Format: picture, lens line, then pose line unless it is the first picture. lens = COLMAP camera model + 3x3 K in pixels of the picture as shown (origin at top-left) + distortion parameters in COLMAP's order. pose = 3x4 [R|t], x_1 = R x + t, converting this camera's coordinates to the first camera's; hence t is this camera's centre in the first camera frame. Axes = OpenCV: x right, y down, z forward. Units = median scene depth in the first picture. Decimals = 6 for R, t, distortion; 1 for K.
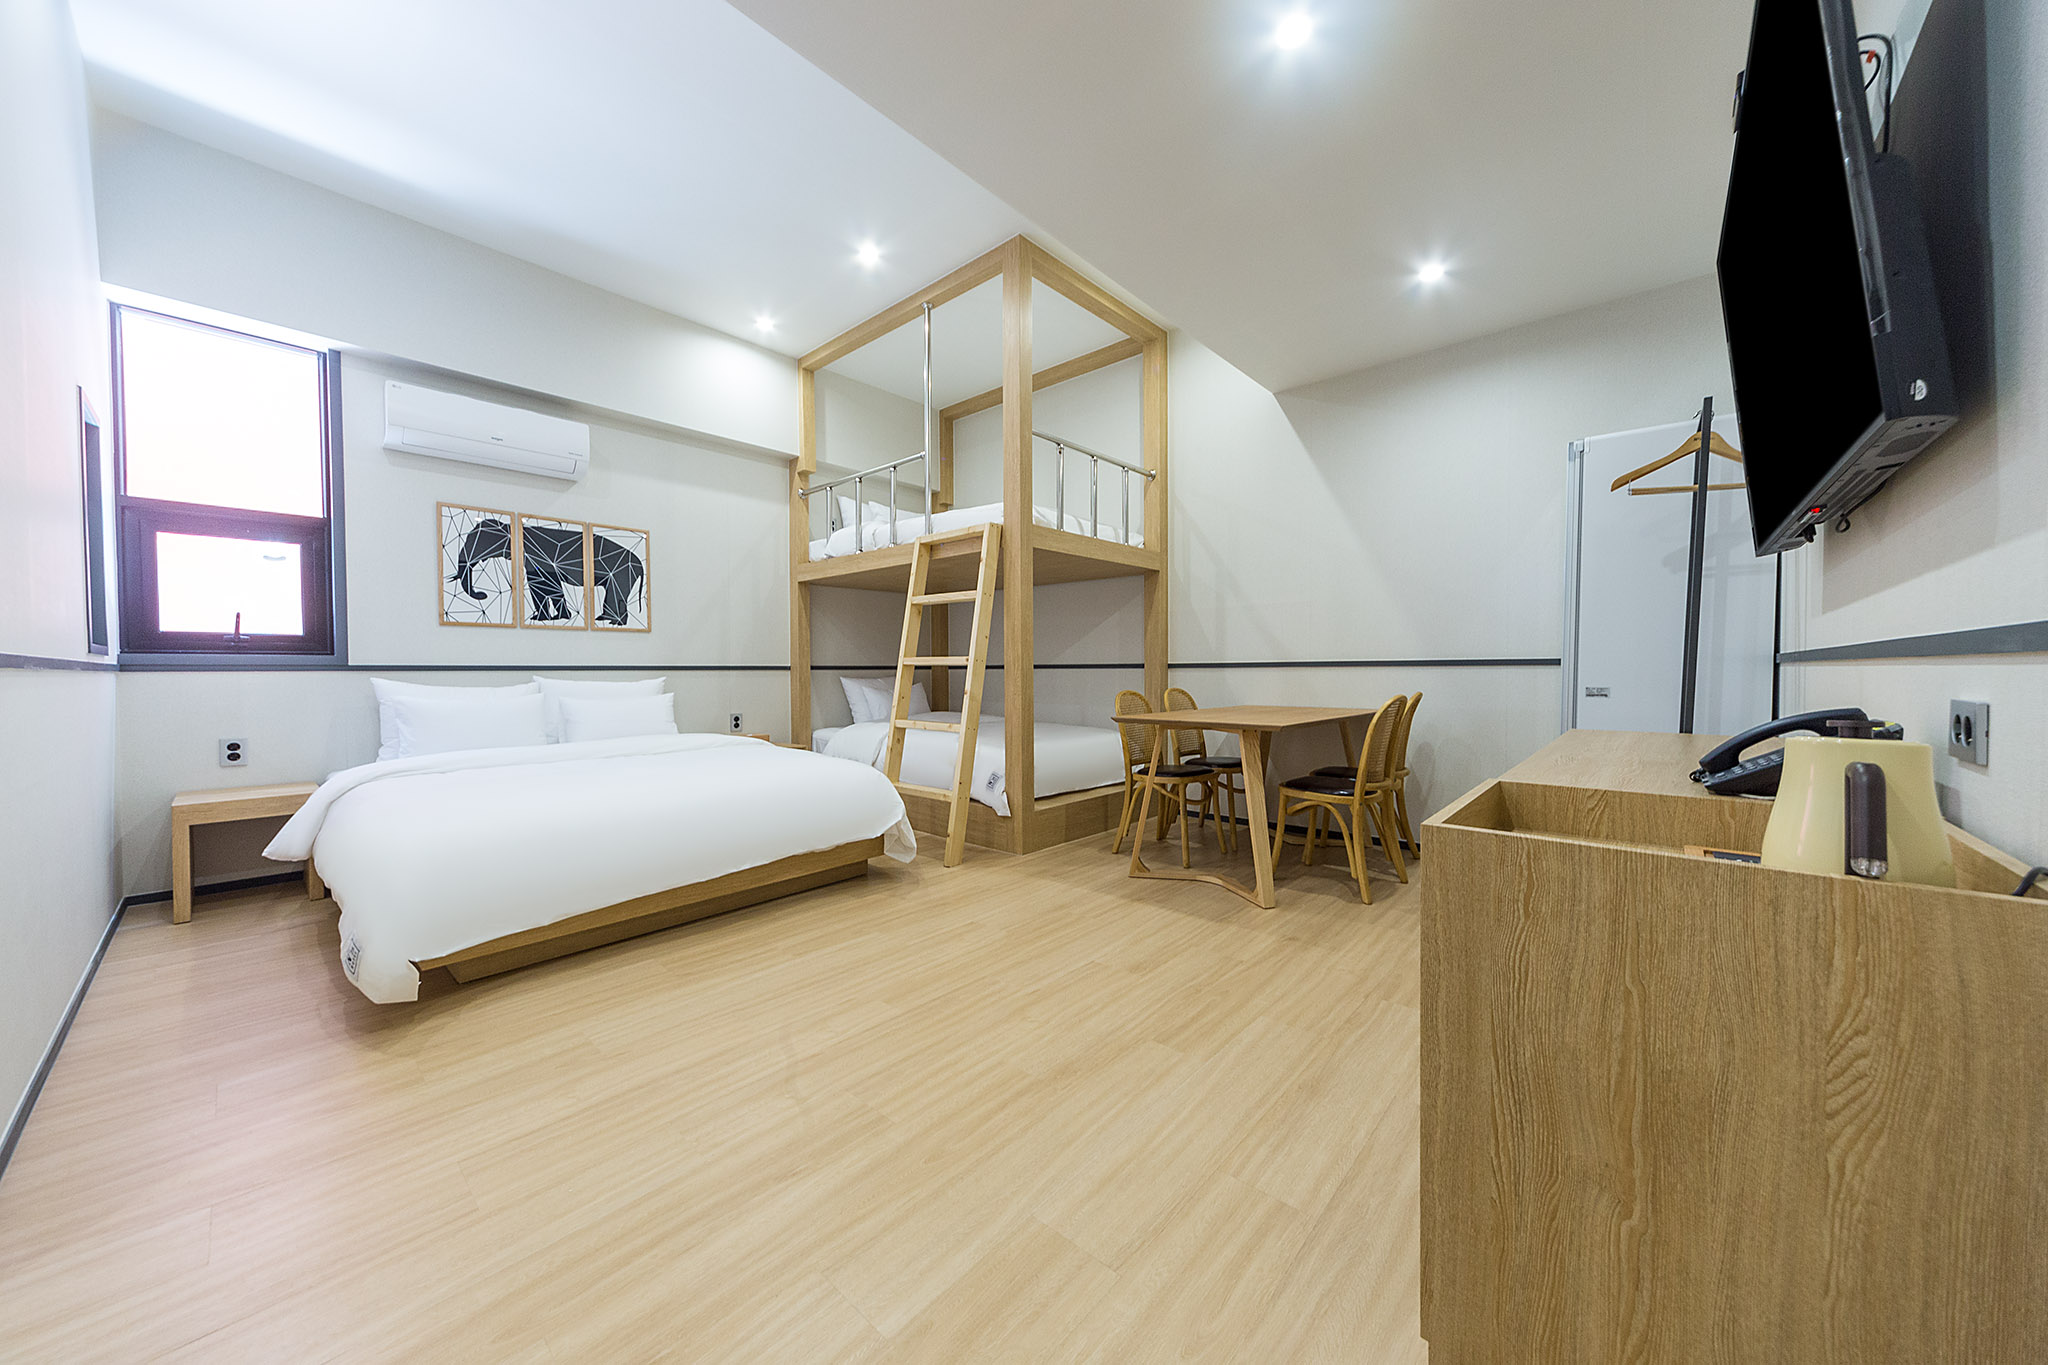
lens RADIAL K [[707.7, 0, 1025.3], [0, 707.7, 687.3], [0, 0, 1]] dist [0.002749, 0.000504]
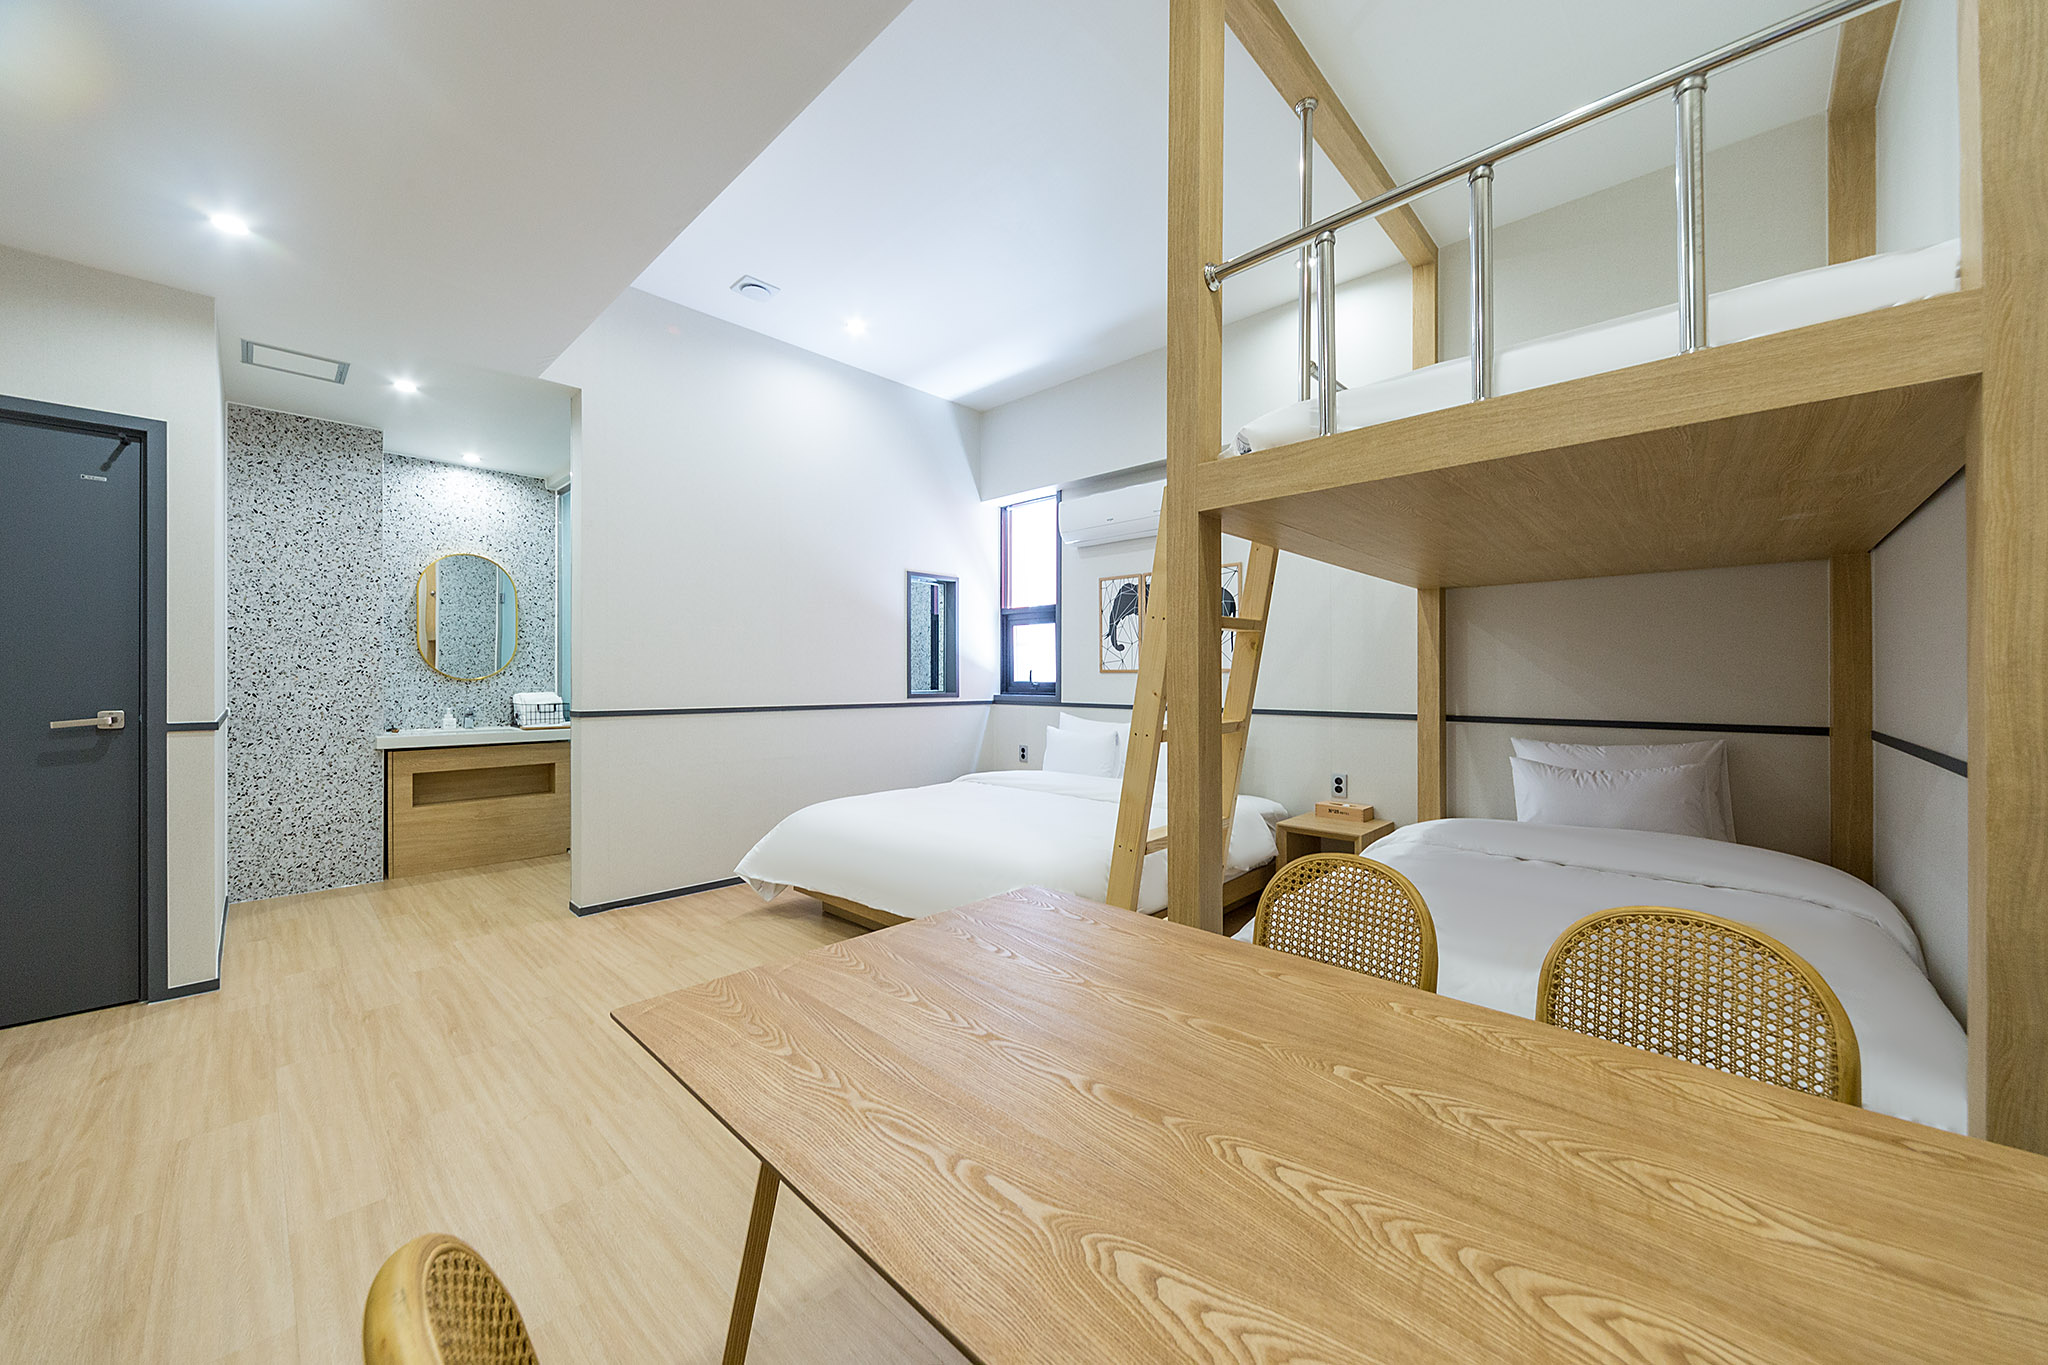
lens RADIAL K [[737.0, 0, 1023.1], [0, 737.0, 681.8], [0, 0, 1]] dist [-0.001833, -0.000591]
pose [[-0.028701, 0.010164, -0.999536, 0.559217], [-0.025272, 0.999621, 0.010891, -0.087741], [0.999269, 0.025572, -0.028434, 0.954385]]
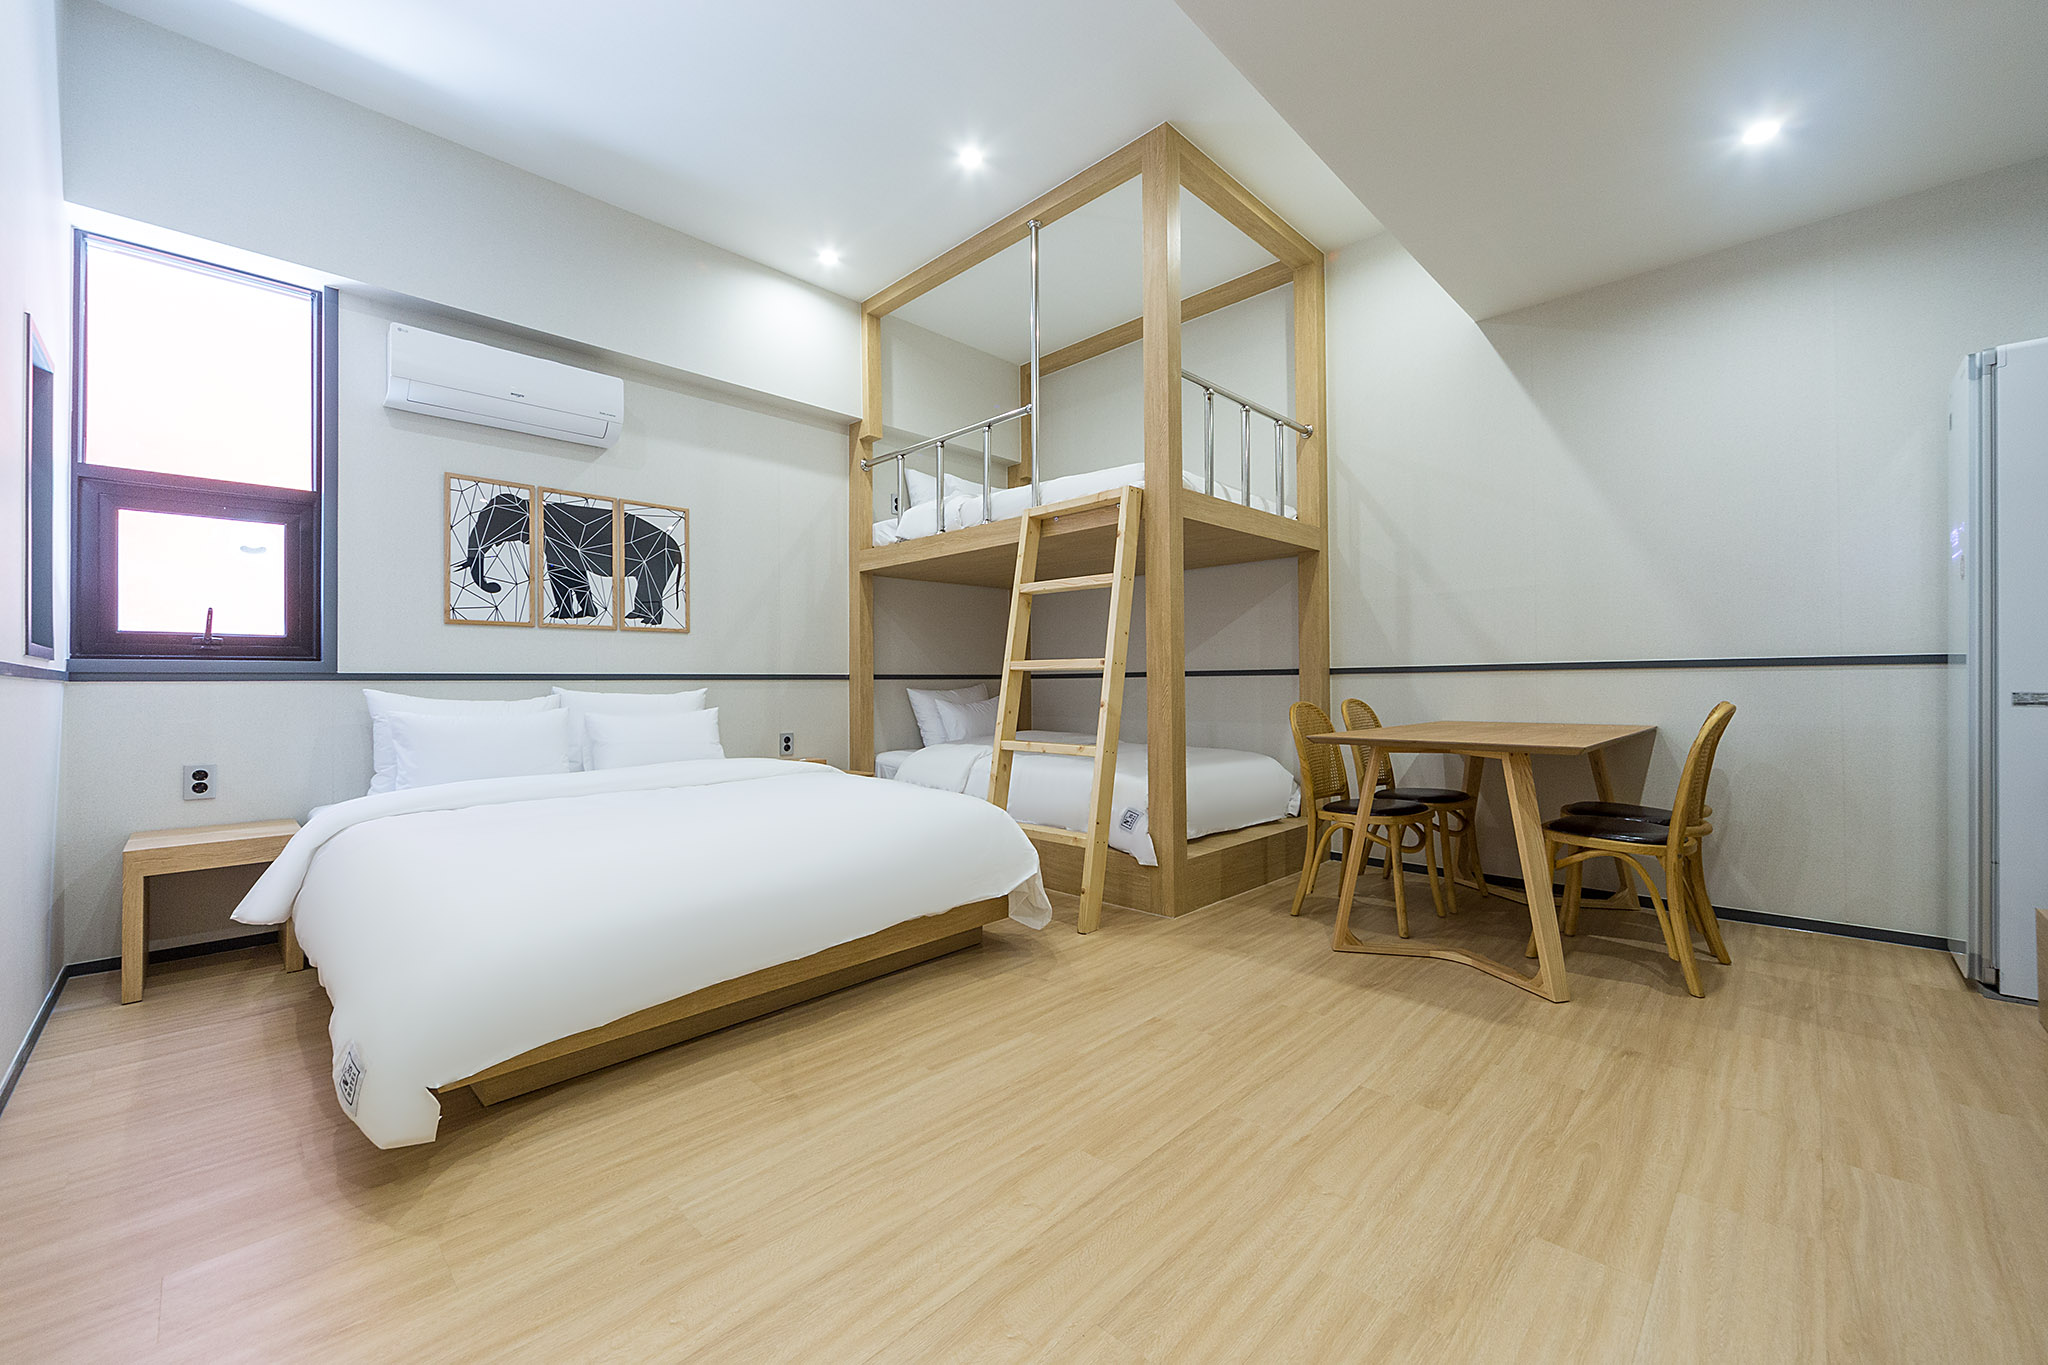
lens RADIAL K [[805.6, 0, 1021.9], [0, 805.6, 677.7], [0, 0, 1]] dist [-0.000214, -0.000273]
pose [[0.998938, -0.005101, -0.045789, -0.134941], [0.003618, 0.999468, -0.032401, 0.006174], [0.045930, 0.032201, 0.998426, 0.122753]]
